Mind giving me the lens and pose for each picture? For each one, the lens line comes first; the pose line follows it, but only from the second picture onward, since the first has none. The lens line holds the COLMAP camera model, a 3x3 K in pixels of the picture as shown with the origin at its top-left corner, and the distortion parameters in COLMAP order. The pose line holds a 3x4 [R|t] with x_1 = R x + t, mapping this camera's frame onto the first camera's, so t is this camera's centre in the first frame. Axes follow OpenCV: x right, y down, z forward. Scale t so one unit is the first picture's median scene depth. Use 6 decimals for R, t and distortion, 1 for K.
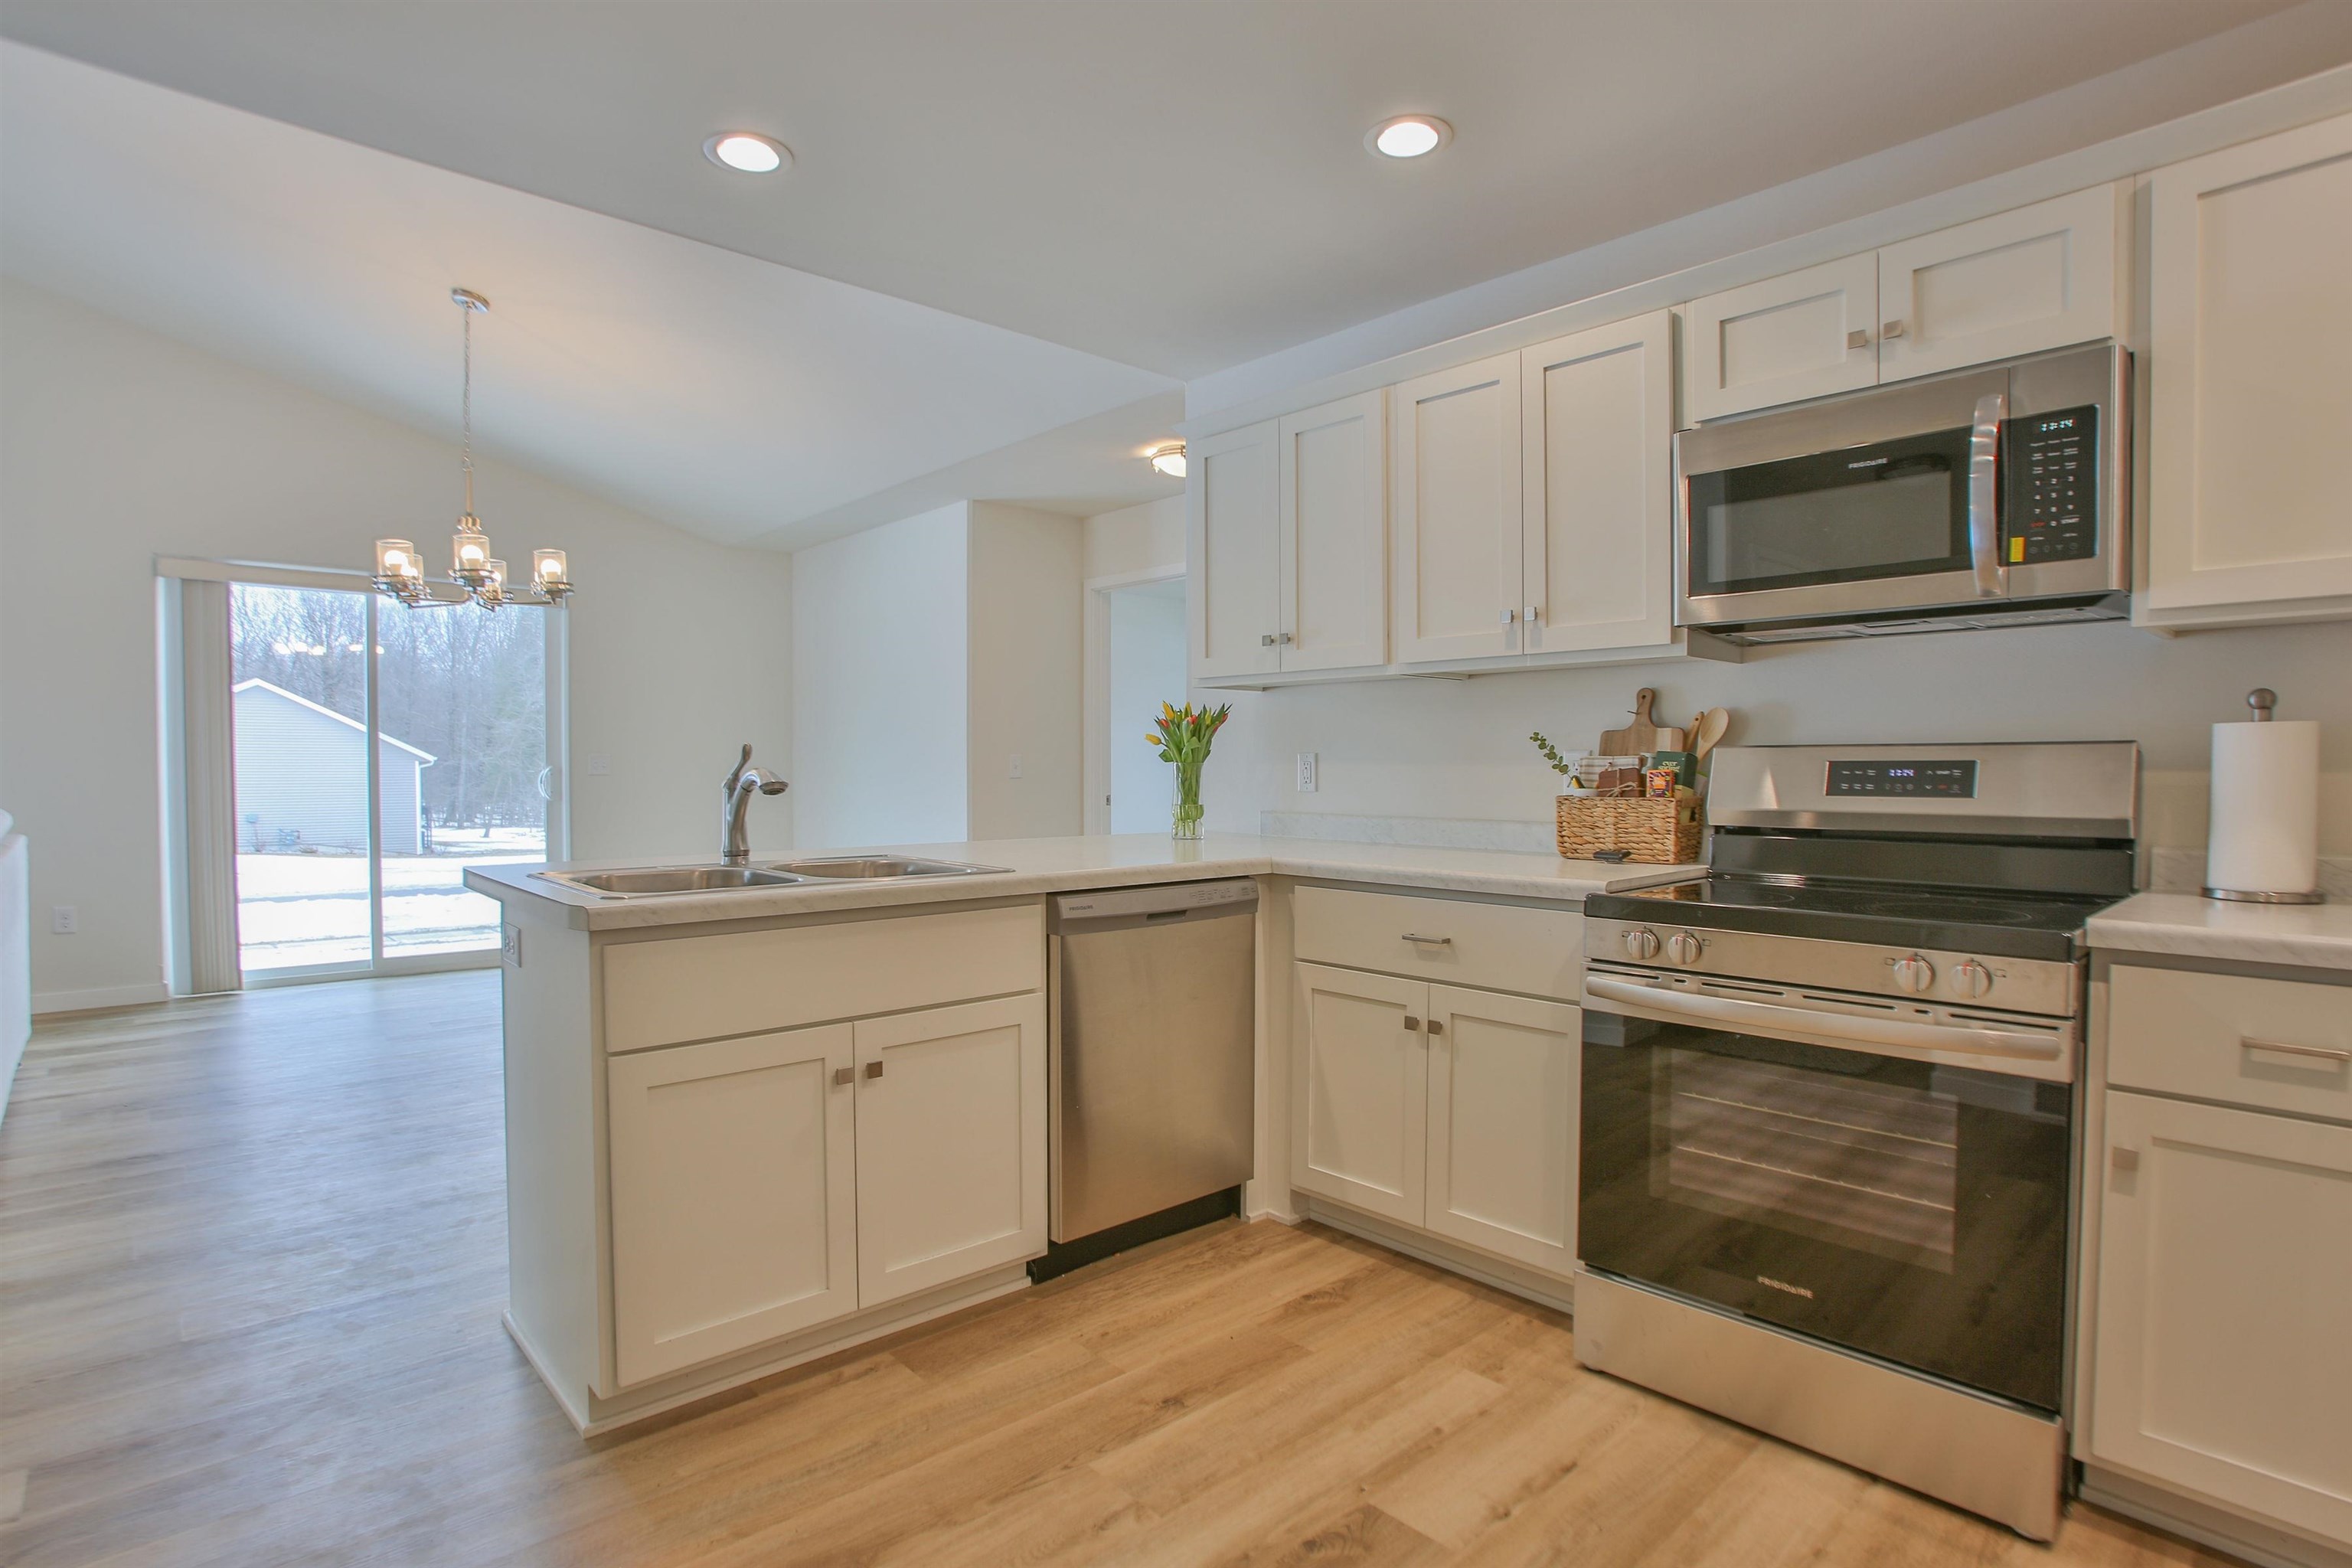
lens RADIAL K [[1165.3, 0, 1177.0], [0, 1165.3, 800.9], [0, 0, 1]] dist [-0.066247, 0.027779]
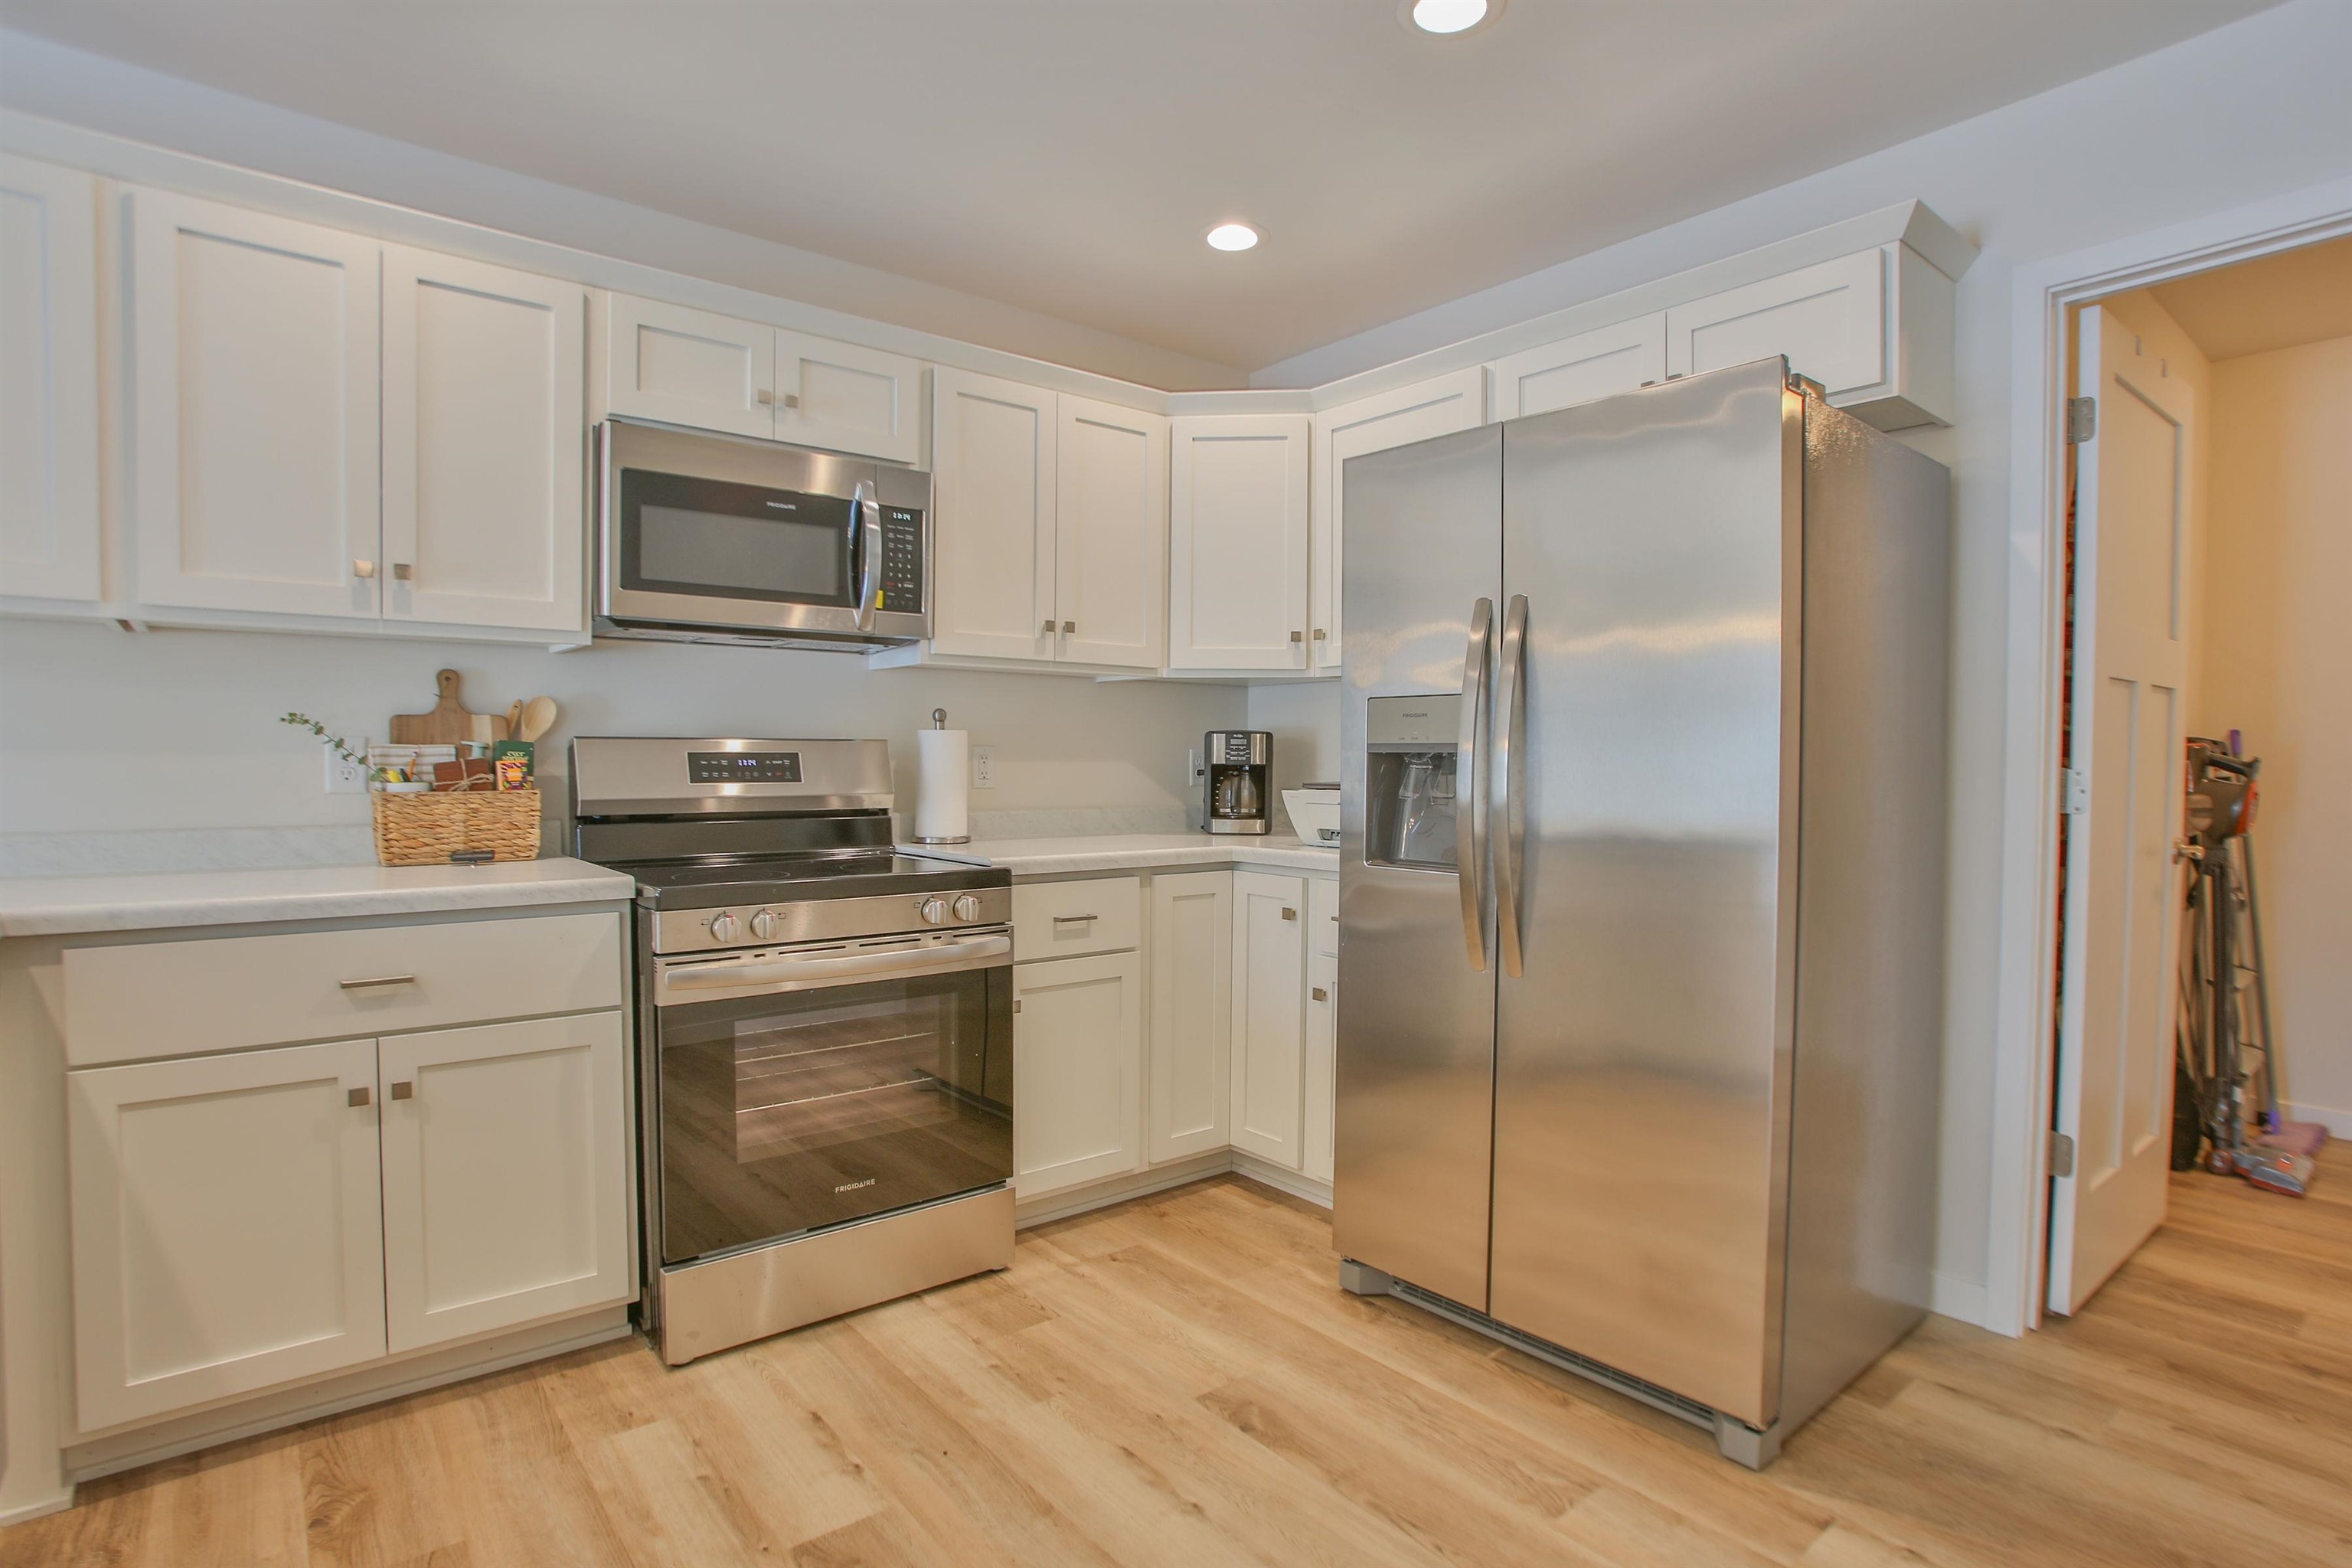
lens RADIAL K [[1165.3, 0, 1177.0], [0, 1165.3, 800.9], [0, 0, 1]] dist [-0.066247, 0.027779]
pose [[0.079962, -0.036662, 0.996123, -0.470503], [0.022878, 0.999128, 0.034936, -0.014354], [-0.996535, 0.019996, 0.080731, 0.395174]]
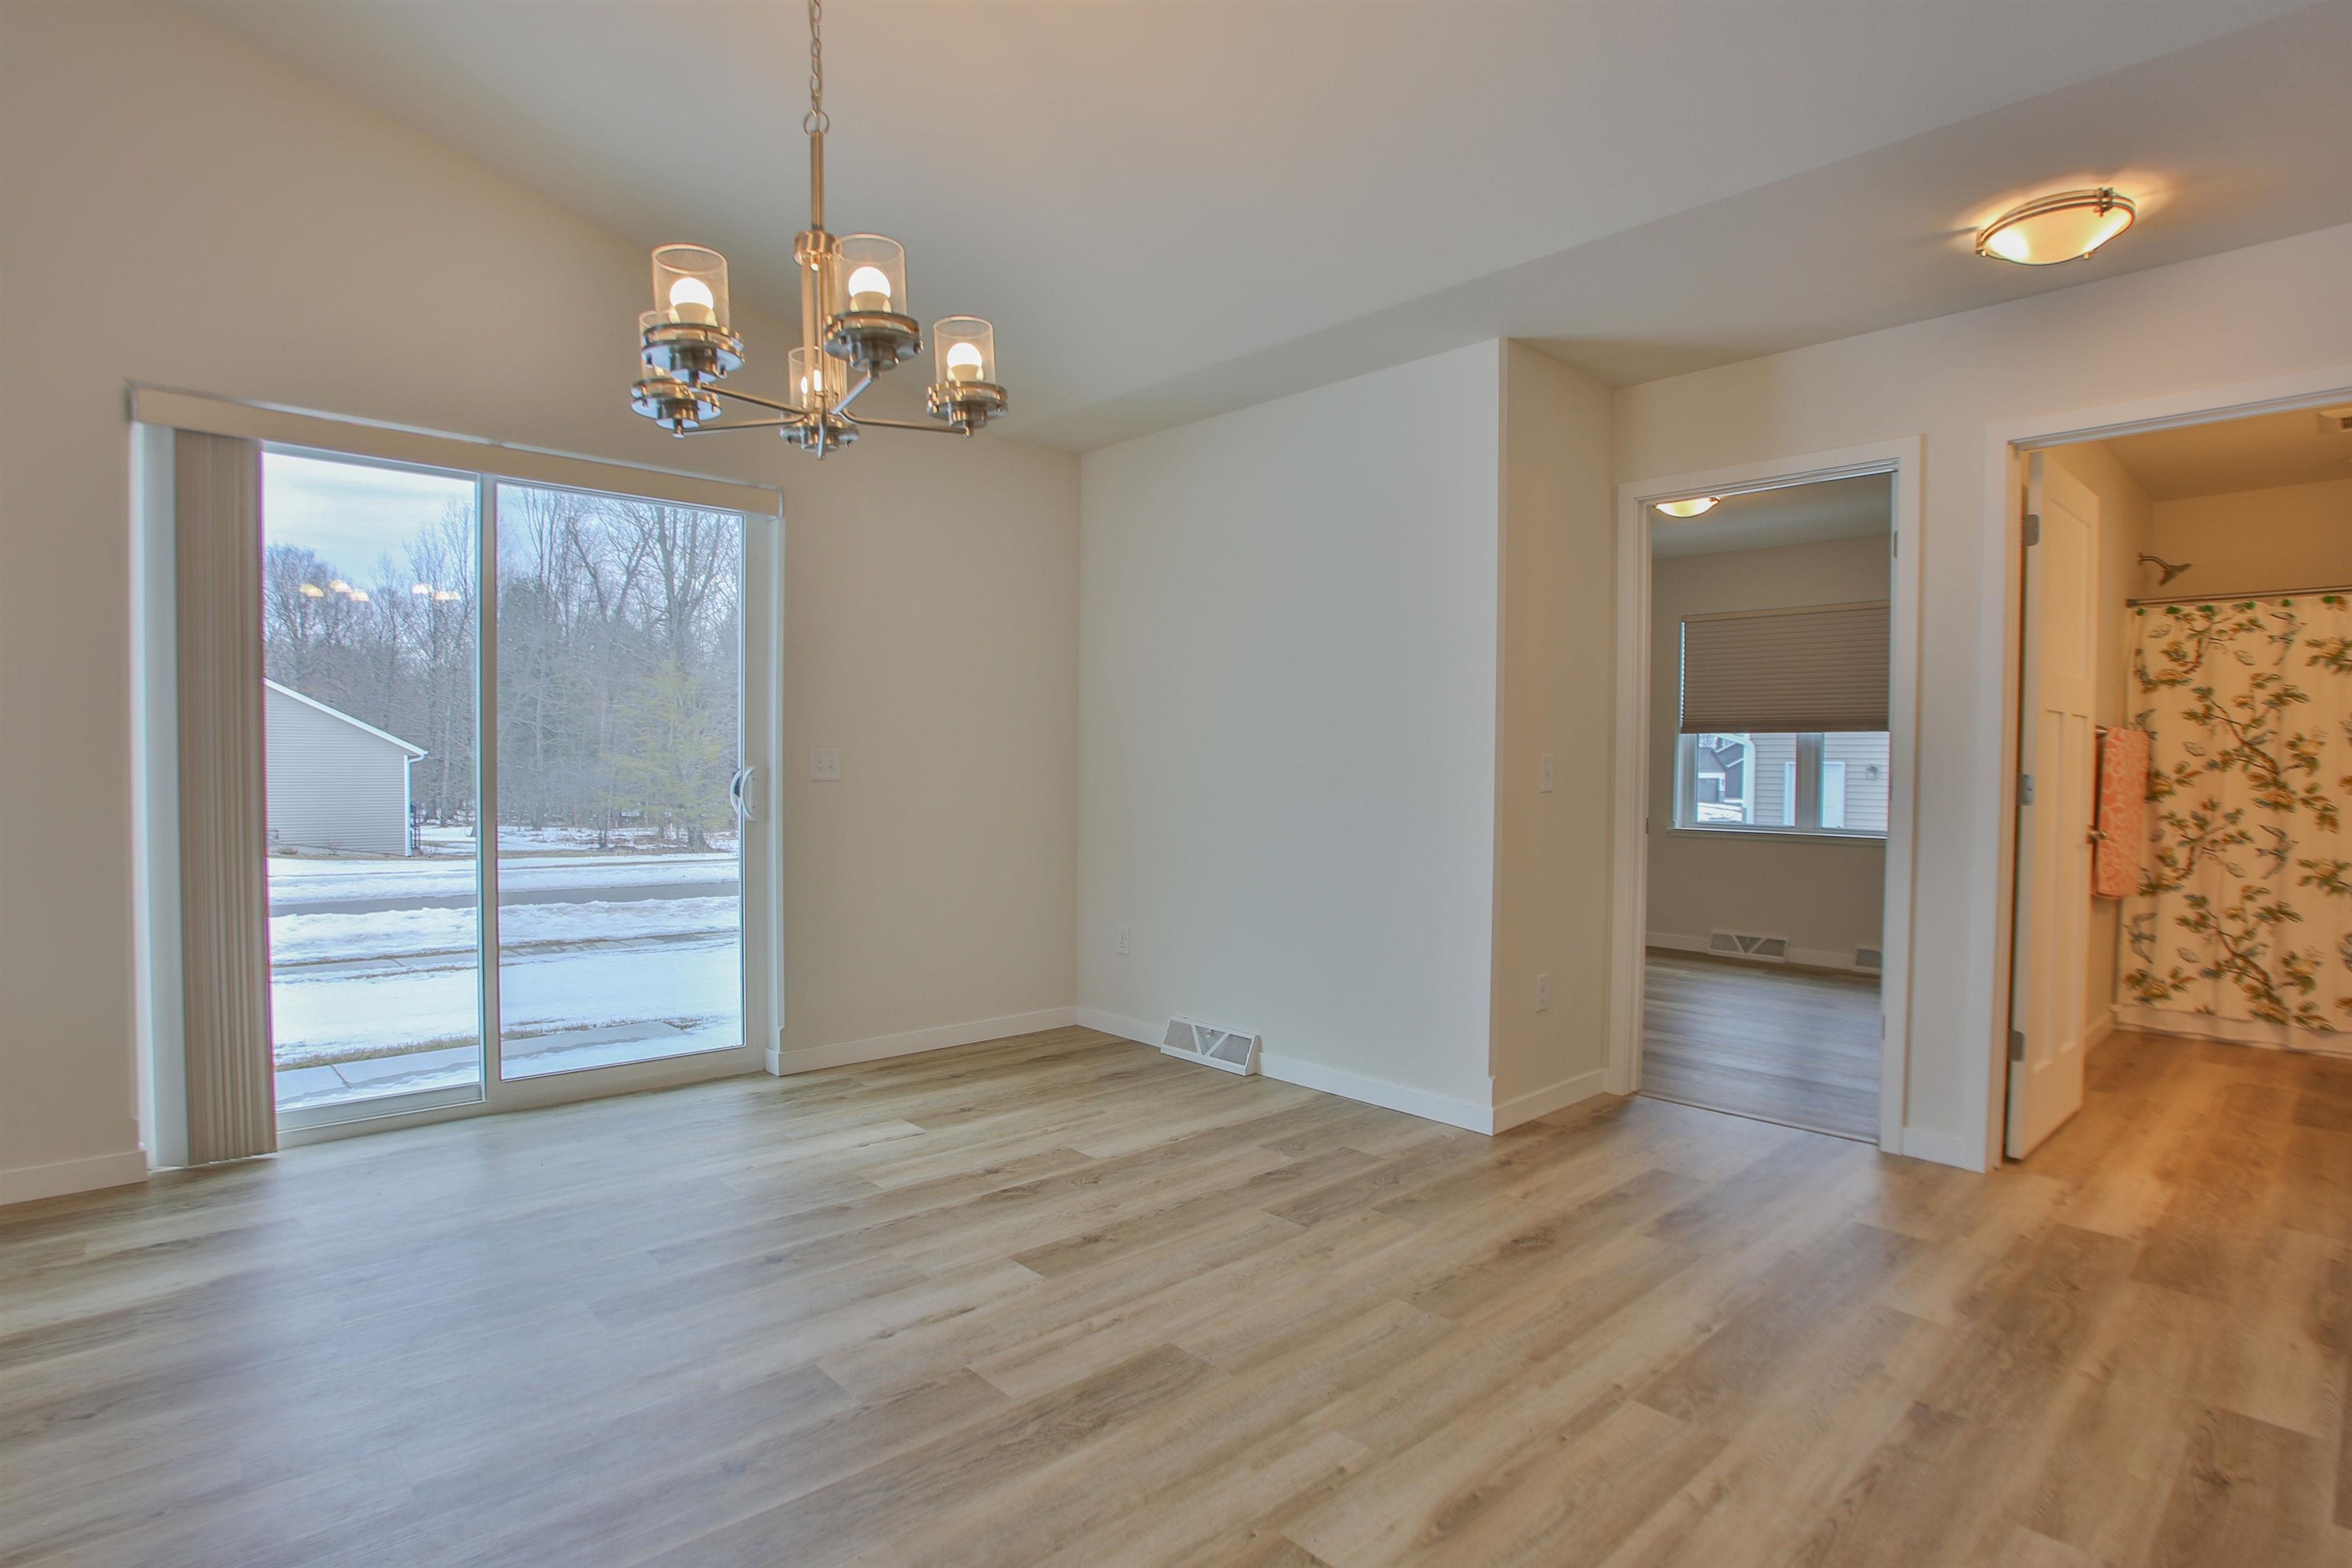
lens RADIAL K [[1182.6, 0, 1174.6], [0, 1182.6, 799.8], [0, 0, 1]] dist [-0.052307, 0.020272]
pose [[0.999985, 0.005009, 0.002367, -0.831108], [-0.005005, 0.999987, -0.001340, -0.029961], [-0.002374, 0.001328, 0.999996, 0.914275]]
